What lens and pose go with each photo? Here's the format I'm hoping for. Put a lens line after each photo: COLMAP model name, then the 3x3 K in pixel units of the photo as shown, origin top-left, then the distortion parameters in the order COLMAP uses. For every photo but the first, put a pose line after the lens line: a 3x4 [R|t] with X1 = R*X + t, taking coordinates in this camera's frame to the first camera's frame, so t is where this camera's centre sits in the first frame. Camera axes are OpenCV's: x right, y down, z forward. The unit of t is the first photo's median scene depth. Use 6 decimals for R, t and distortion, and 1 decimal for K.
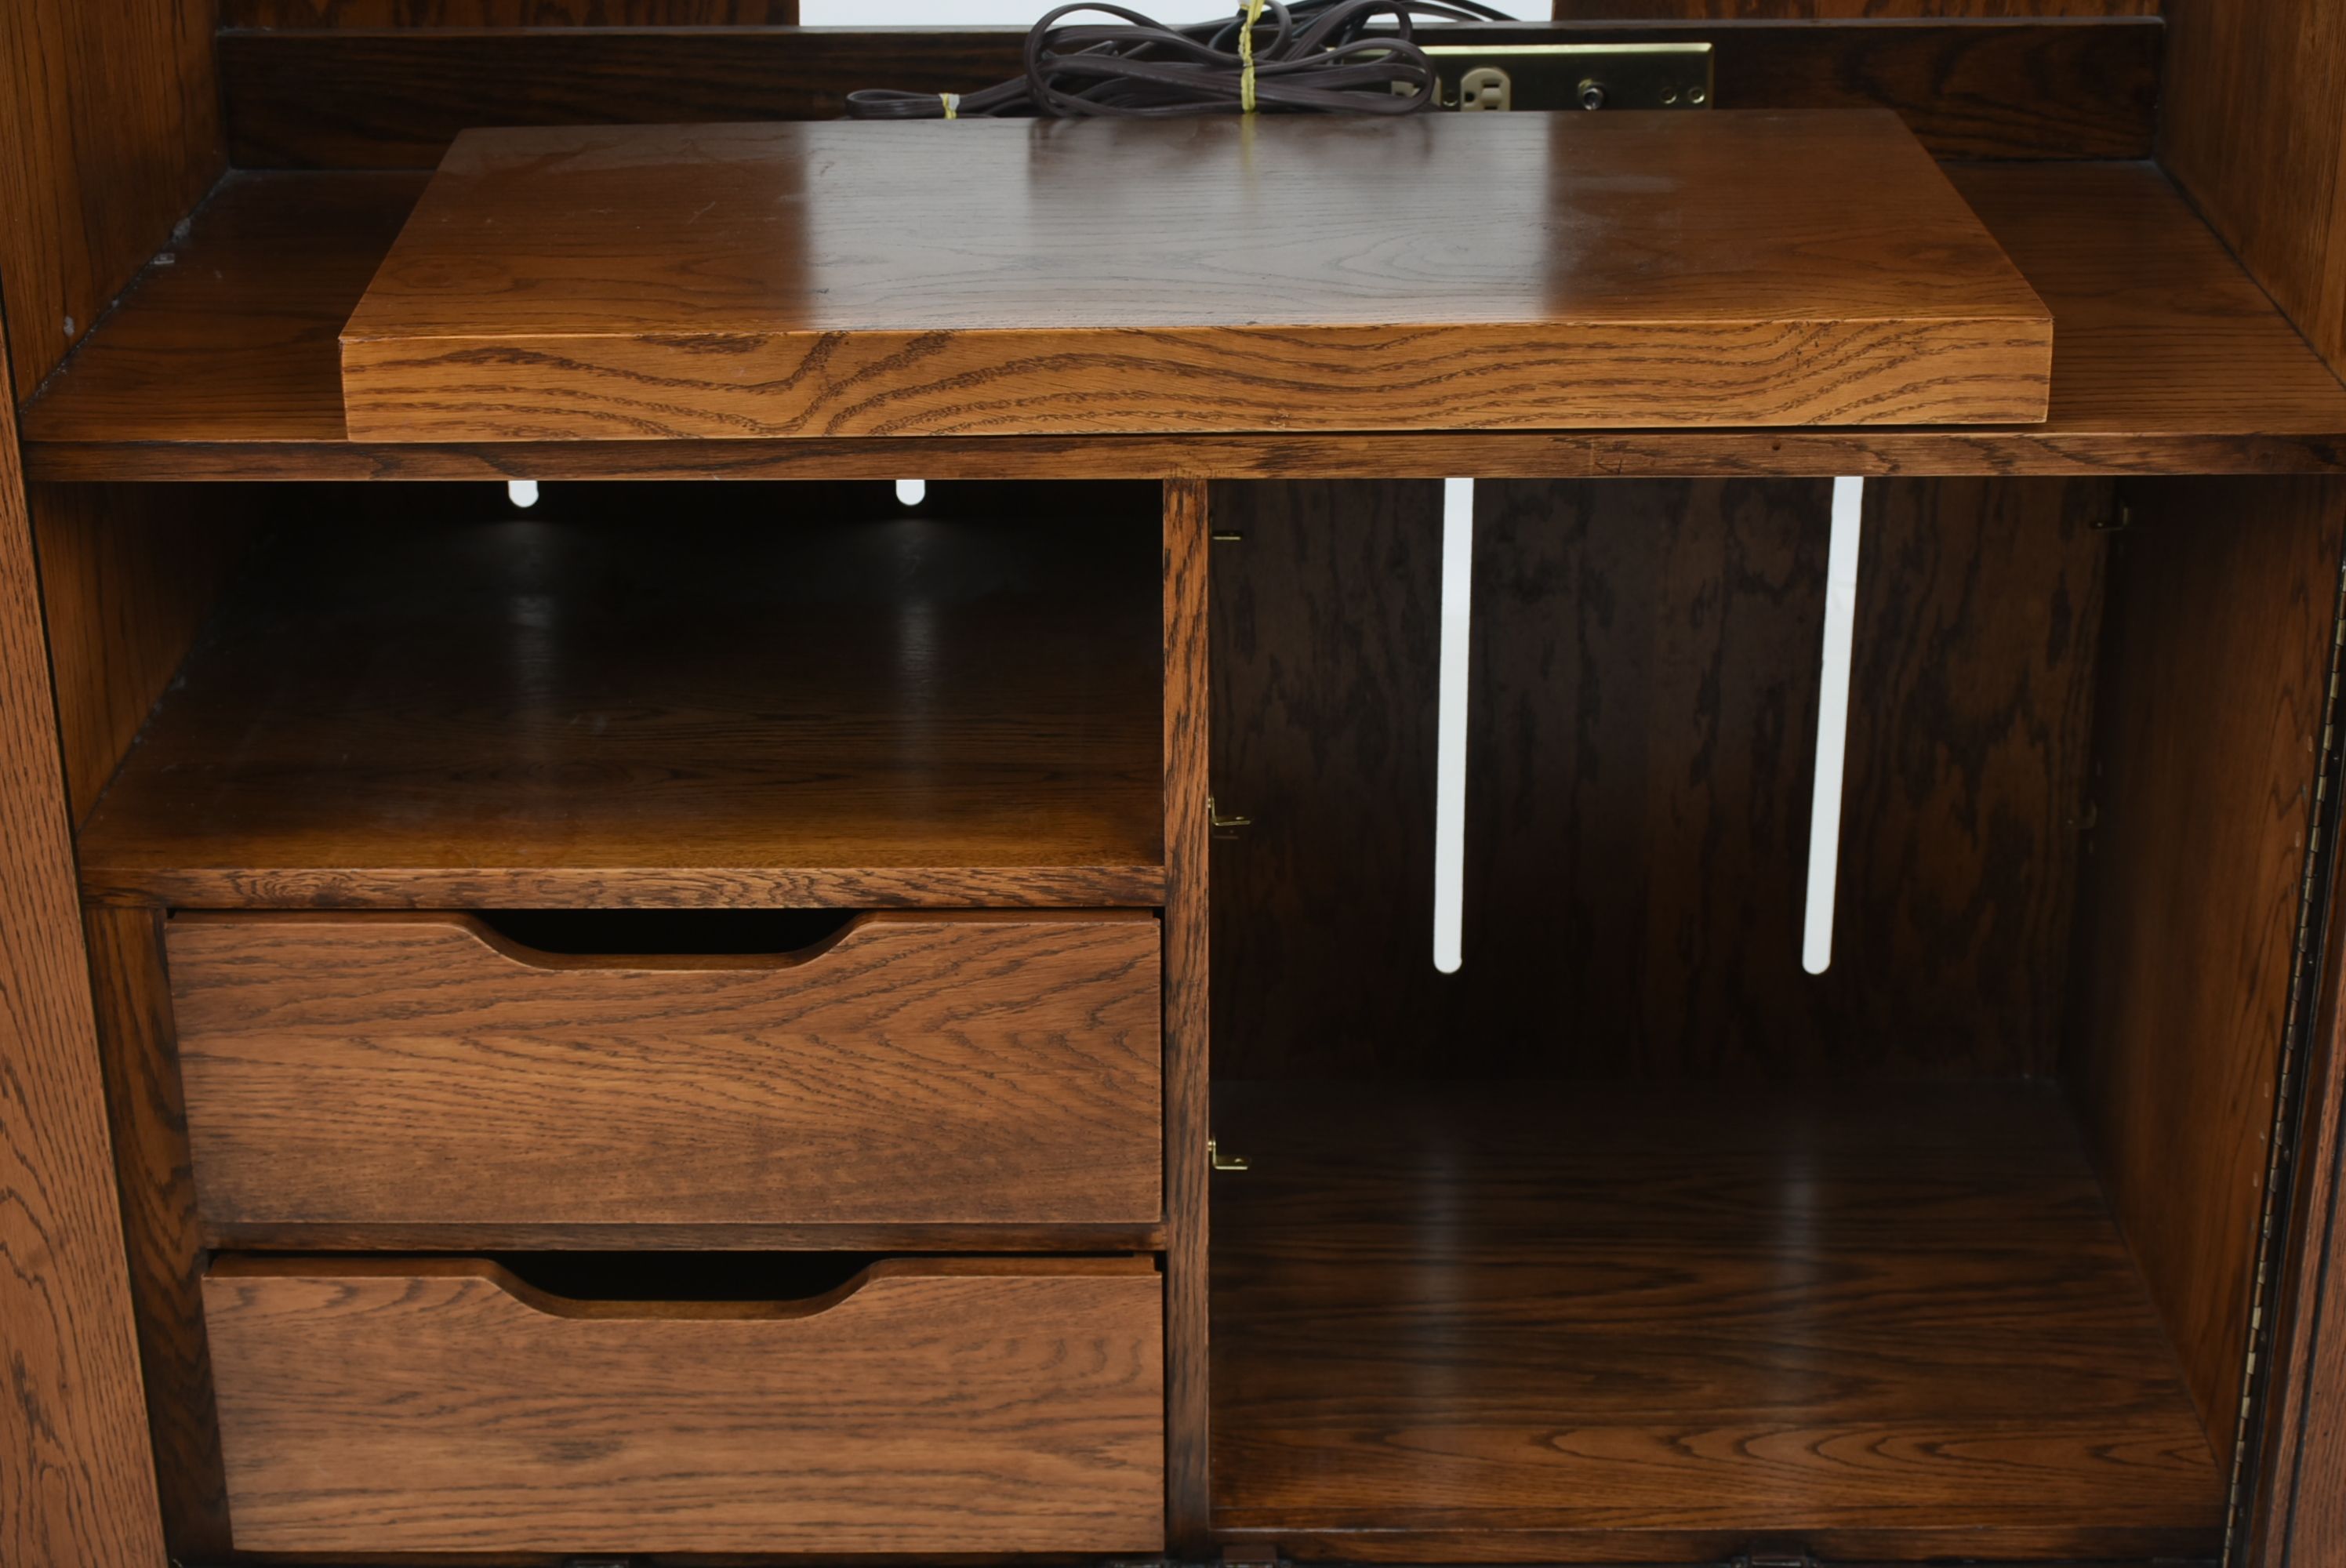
lens RADIAL K [[3851.5, 0, 1147.1], [0, 3851.5, 784.5], [0, 0, 1]] dist [-0.030914, 0.000000]
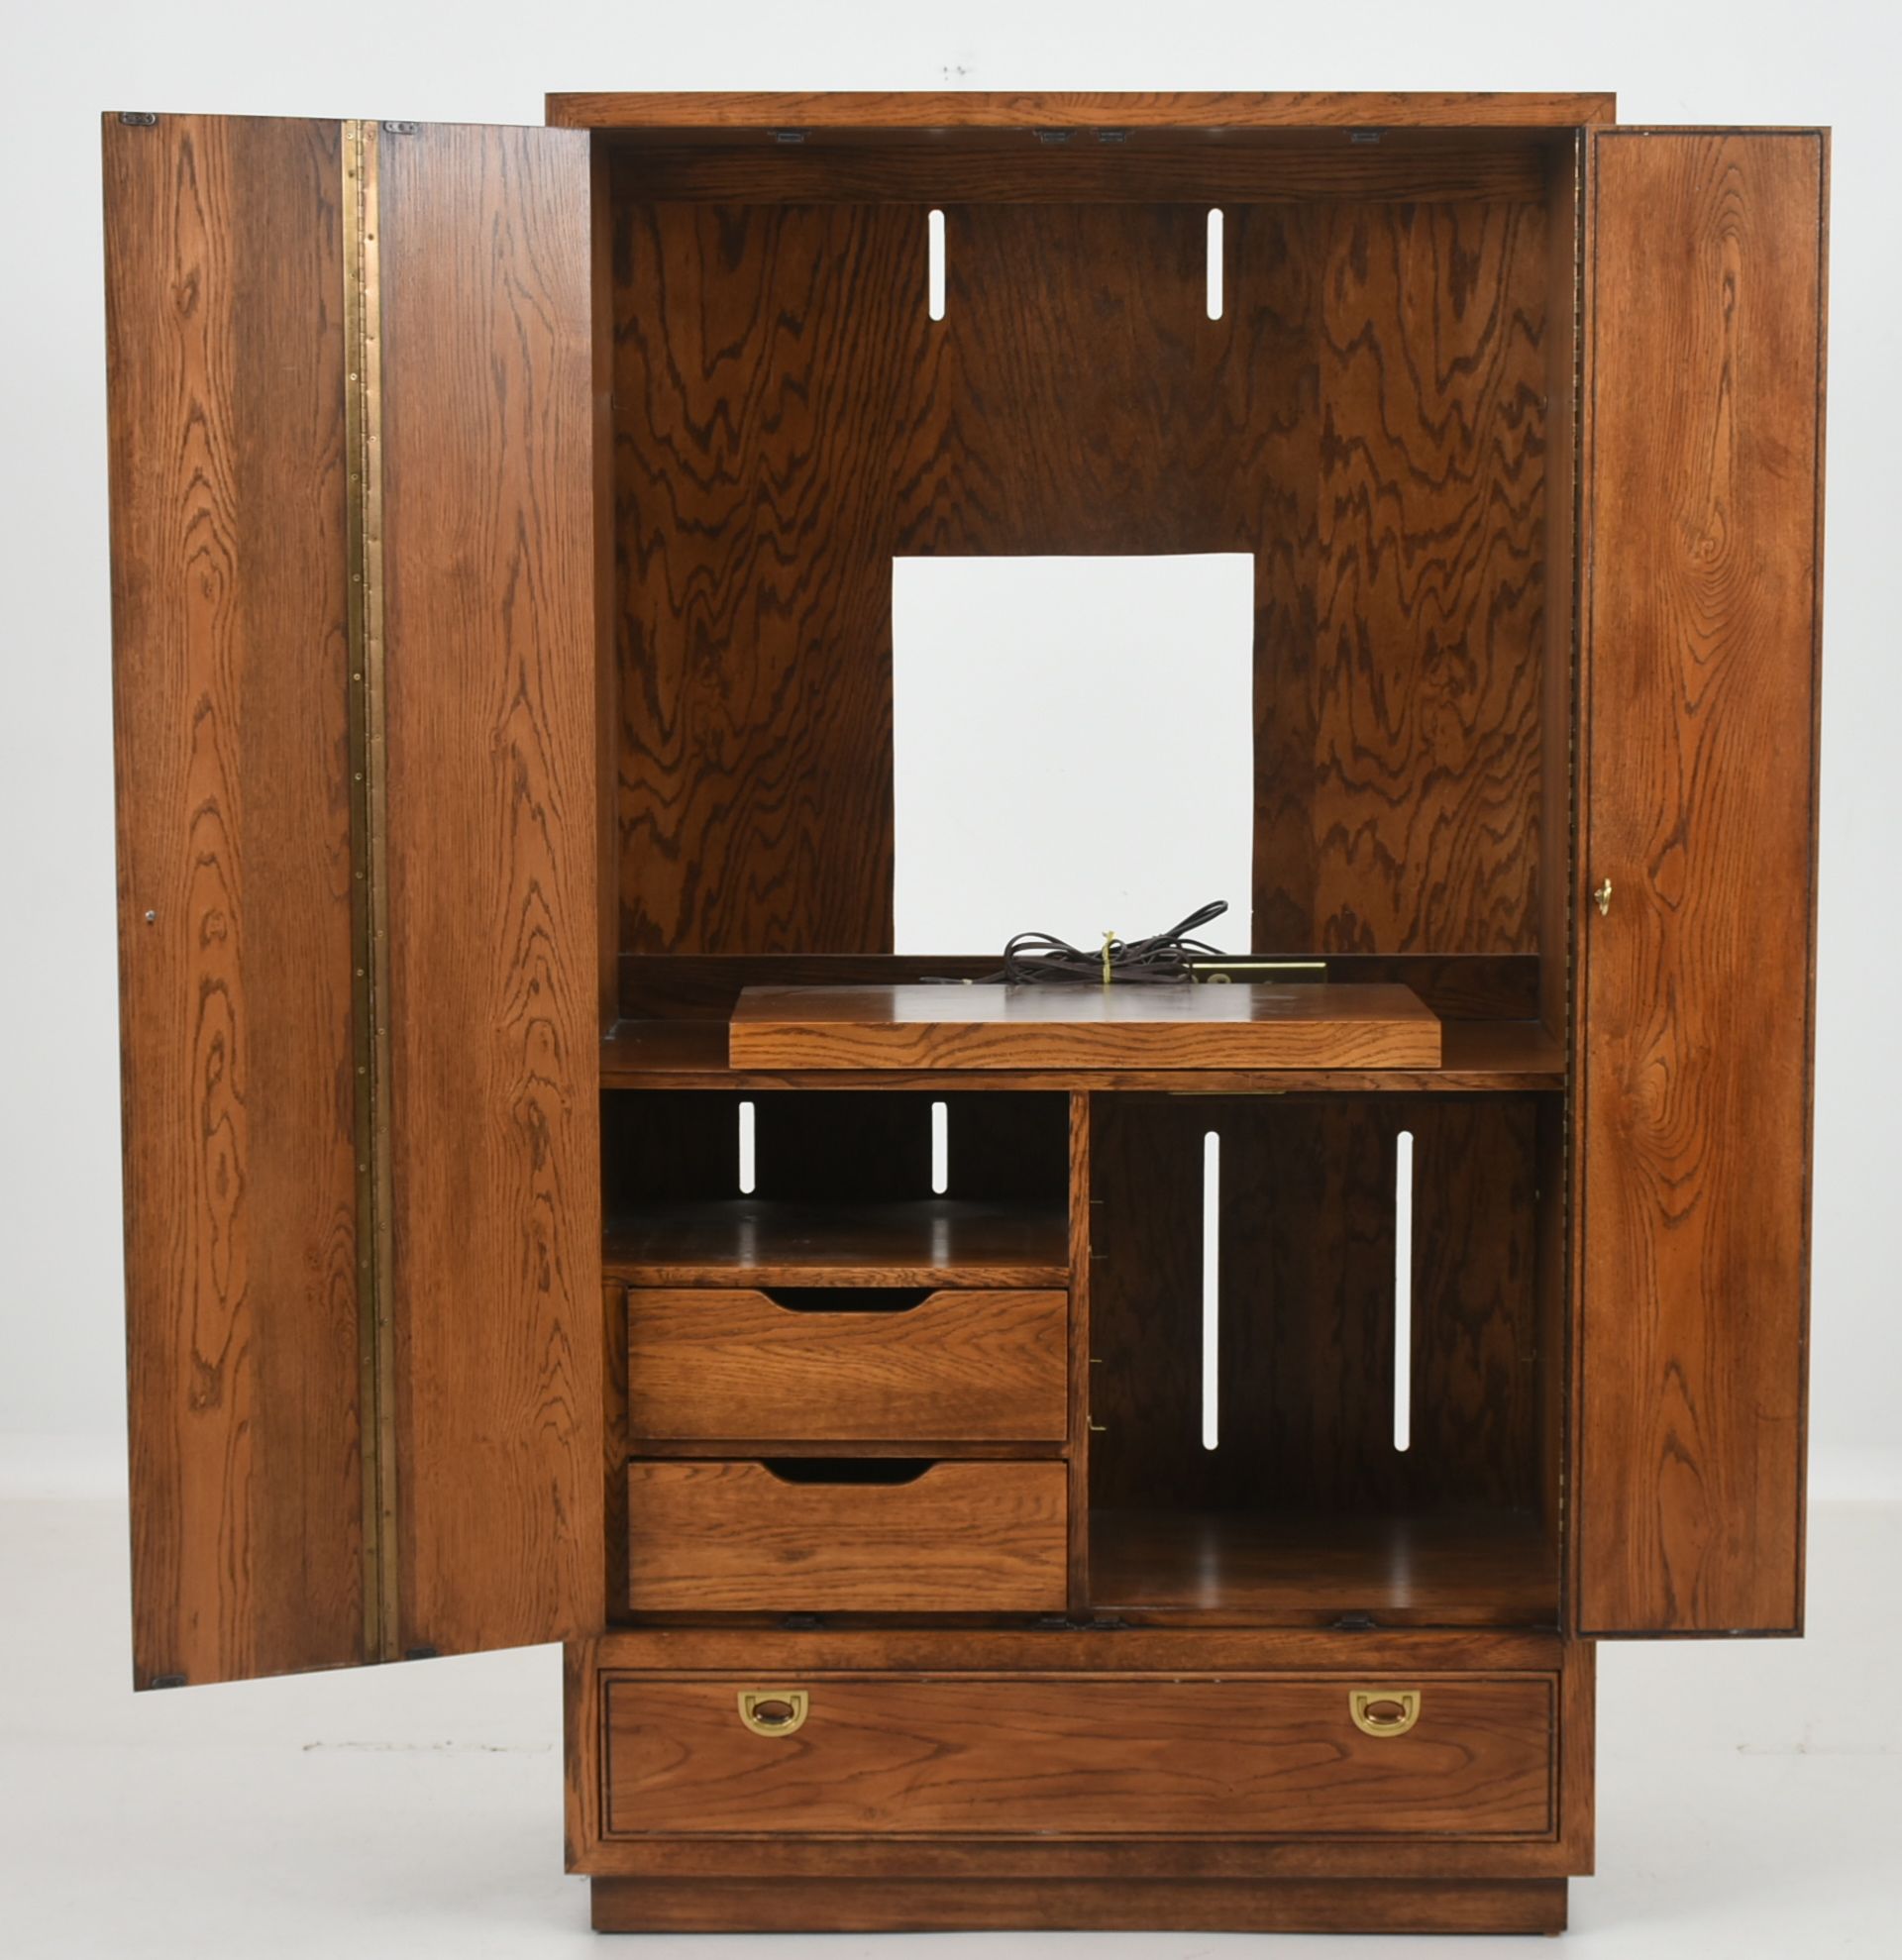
lens RADIAL K [[4606.8, 0, 954.8], [0, 4606.8, 981.9], [0, 0, 1]] dist [-0.038723, 0.000000]
pose [[0.999919, 0.008062, -0.009815, -0.037109], [-0.010693, 0.951348, -0.307933, 0.688432], [0.006855, 0.308013, 0.951357, -1.618738]]
